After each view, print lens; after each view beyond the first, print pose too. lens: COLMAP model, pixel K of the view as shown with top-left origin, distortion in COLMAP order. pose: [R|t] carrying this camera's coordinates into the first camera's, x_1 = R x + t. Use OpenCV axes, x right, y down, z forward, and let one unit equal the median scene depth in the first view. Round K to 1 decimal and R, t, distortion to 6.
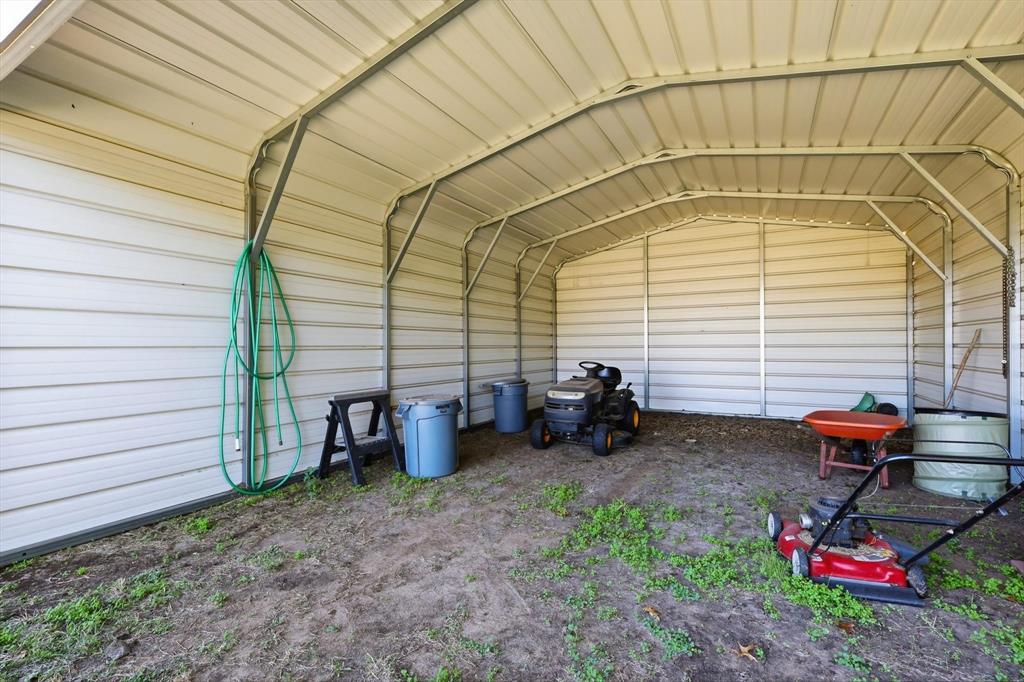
lens RADIAL K [[452.5, 0, 509.3], [0, 452.5, 342.9], [0, 0, 1]] dist [0.004595, 0.000155]
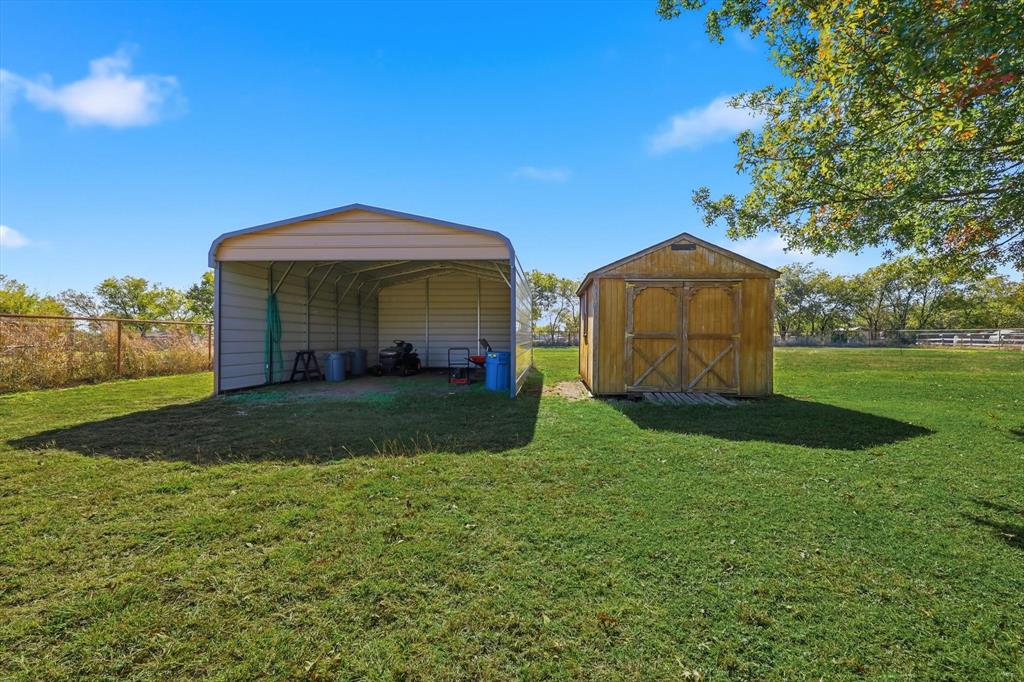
lens RADIAL K [[452.5, 0, 508.9], [0, 452.5, 339.9], [0, 0, 1]] dist [0.004595, 0.000155]
pose [[0.909797, 0.005642, 0.415014, -0.249134], [-0.009724, 0.999923, 0.007724, 0.017810], [-0.414939, -0.011063, 0.909782, -1.241538]]
